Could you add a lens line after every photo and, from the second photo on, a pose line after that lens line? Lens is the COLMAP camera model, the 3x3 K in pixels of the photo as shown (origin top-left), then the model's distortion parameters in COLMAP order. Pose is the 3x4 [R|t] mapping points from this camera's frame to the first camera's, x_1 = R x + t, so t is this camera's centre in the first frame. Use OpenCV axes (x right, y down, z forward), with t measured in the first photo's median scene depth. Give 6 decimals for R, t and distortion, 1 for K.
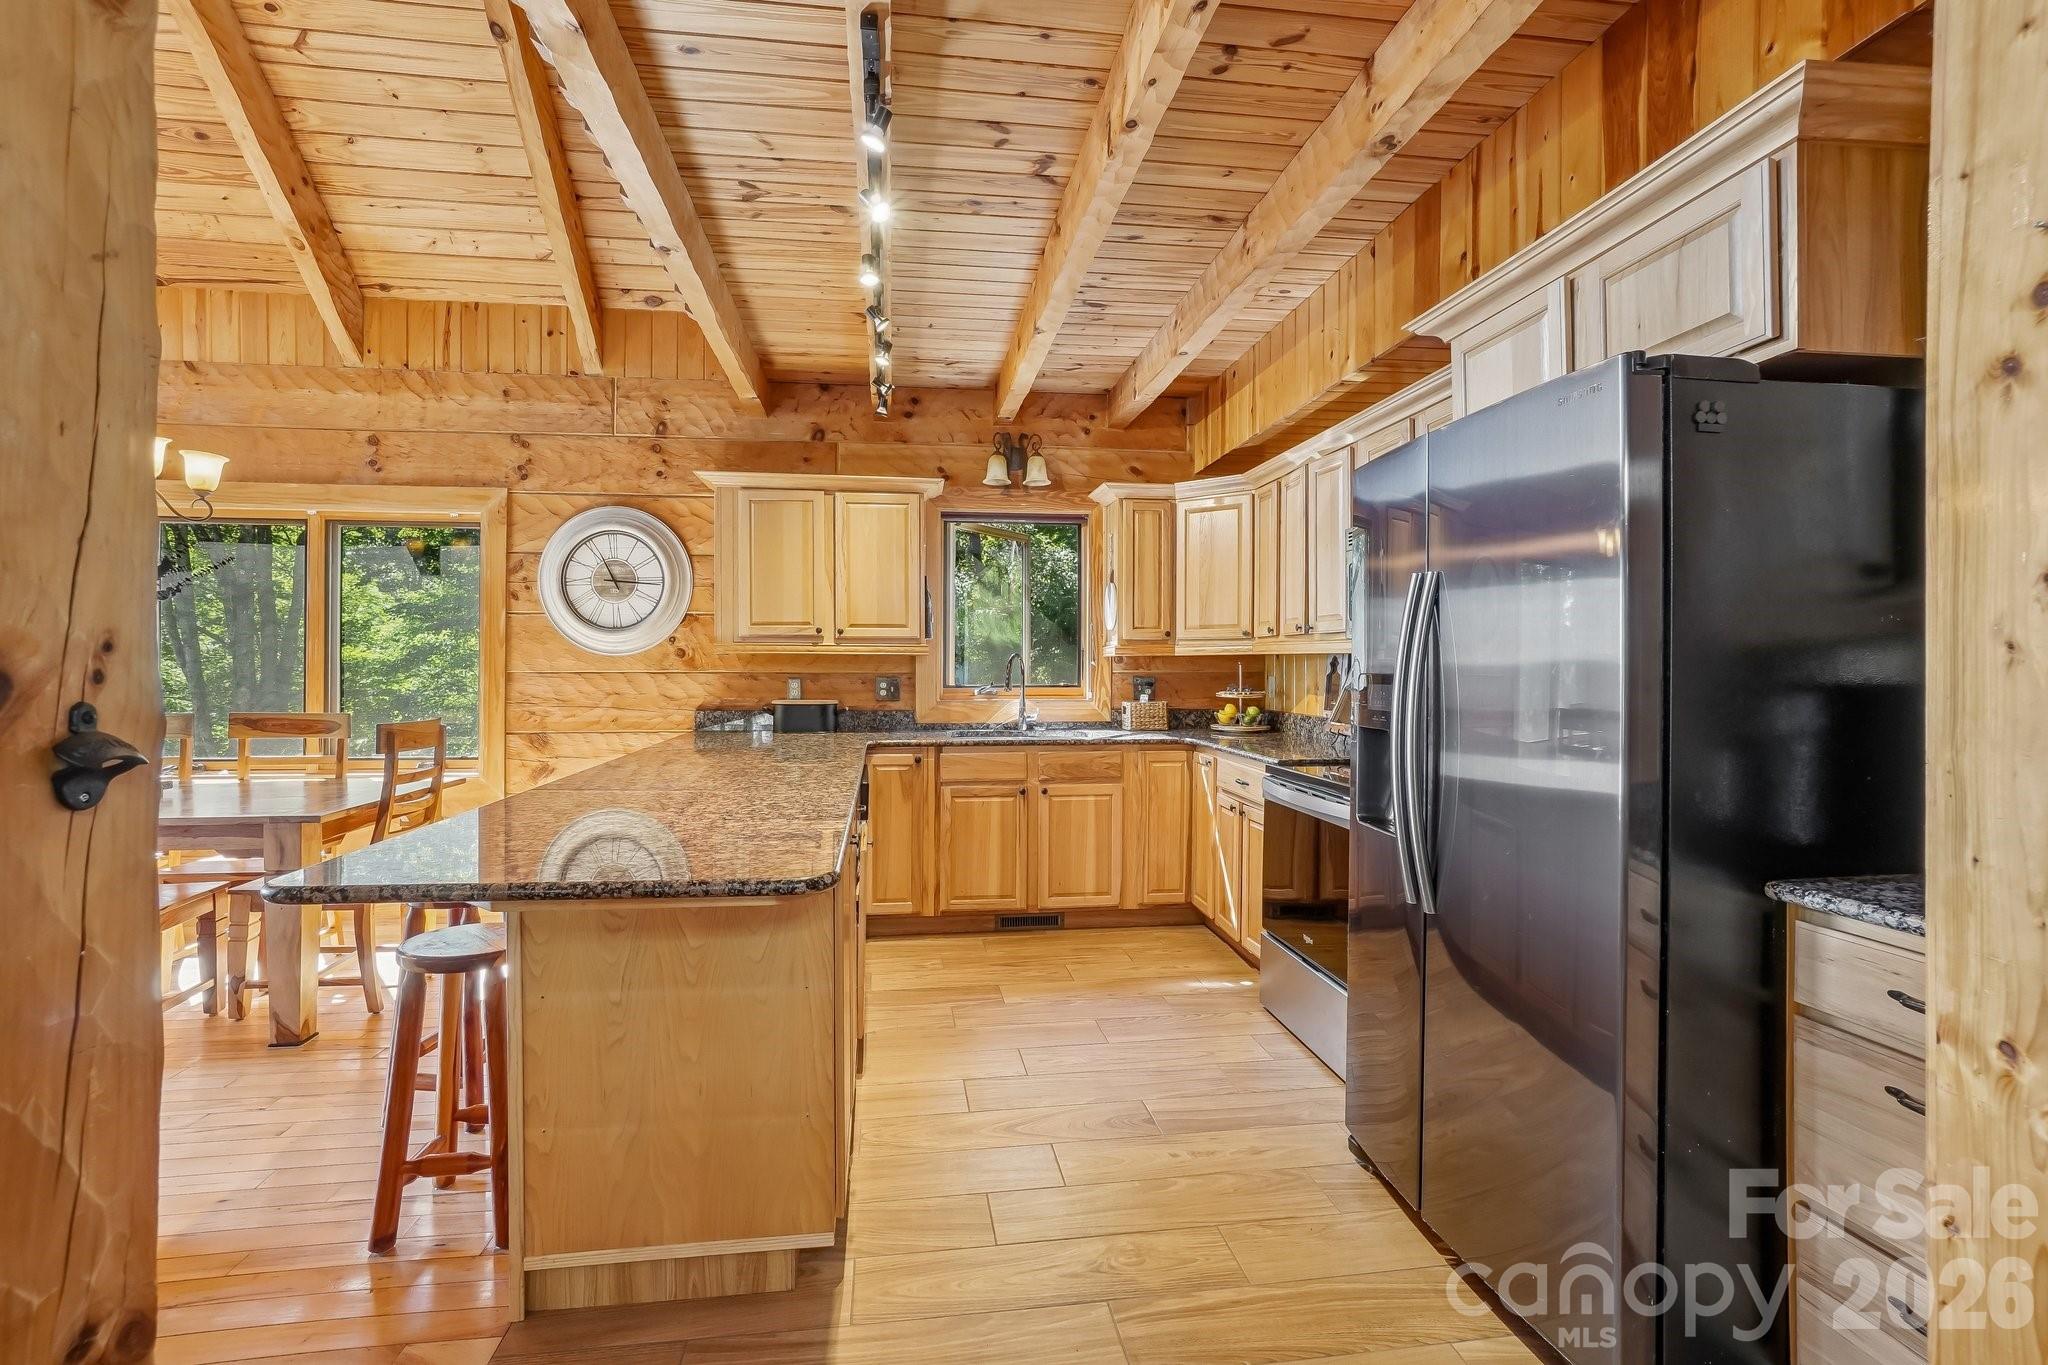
lens RADIAL K [[917.7, 0, 1024.6], [0, 917.7, 671.8], [0, 0, 1]] dist [-0.029494, 0.014076]
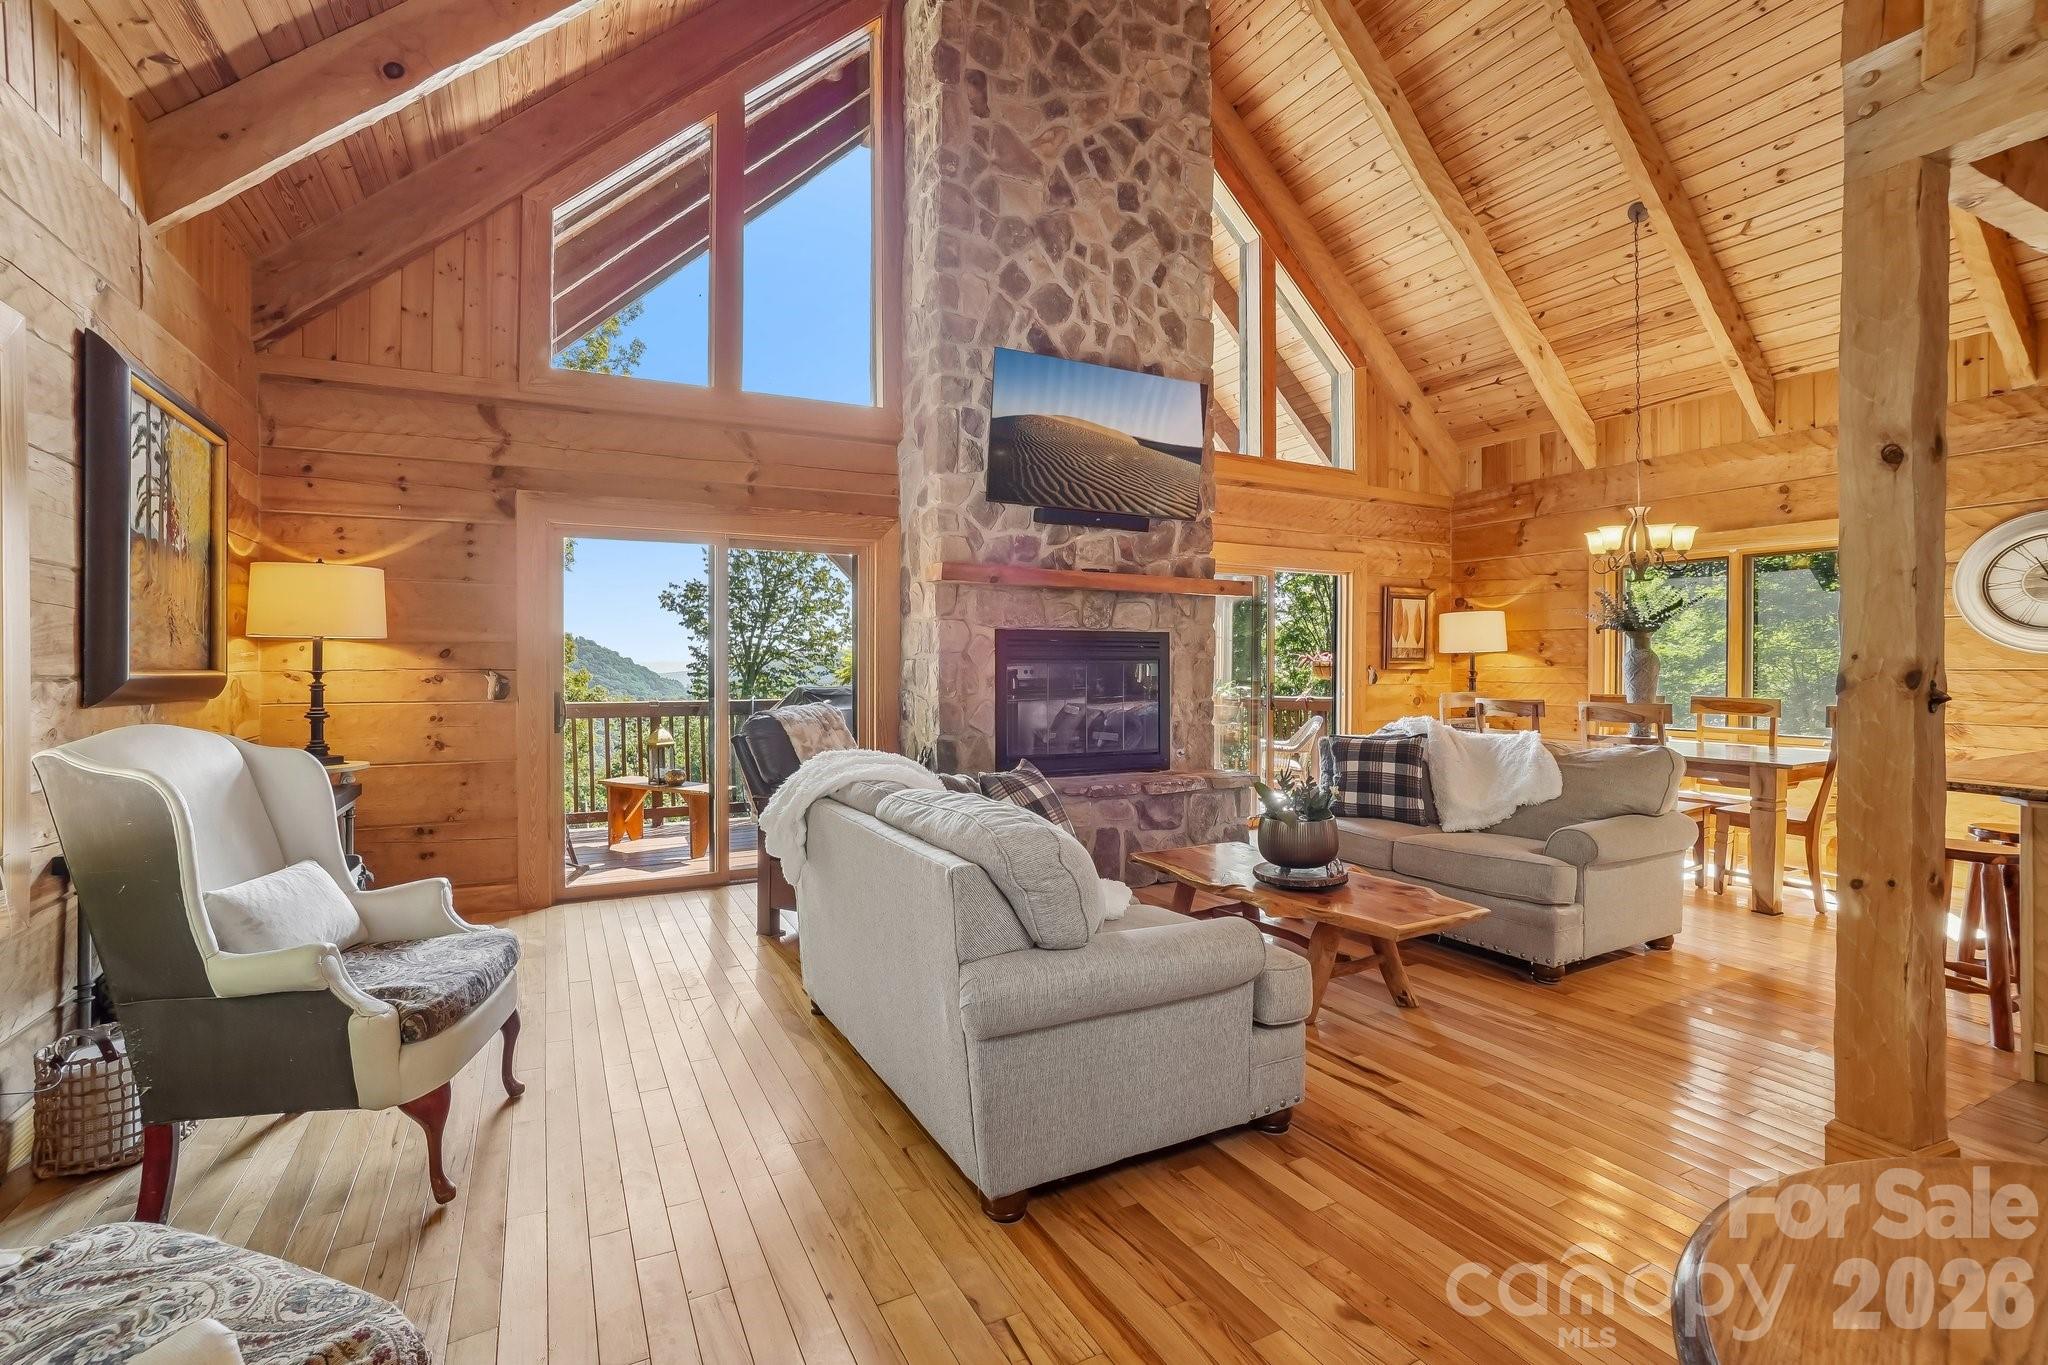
lens RADIAL K [[917.7, 0, 998.5], [0, 917.7, 666.9], [0, 0, 1]] dist [-0.029494, 0.014076]
pose [[0.321483, -0.000622, -0.946915, 0.140874], [-0.002037, 0.999997, -0.001348, 0.001142], [0.946913, 0.002362, 0.321481, -0.472695]]
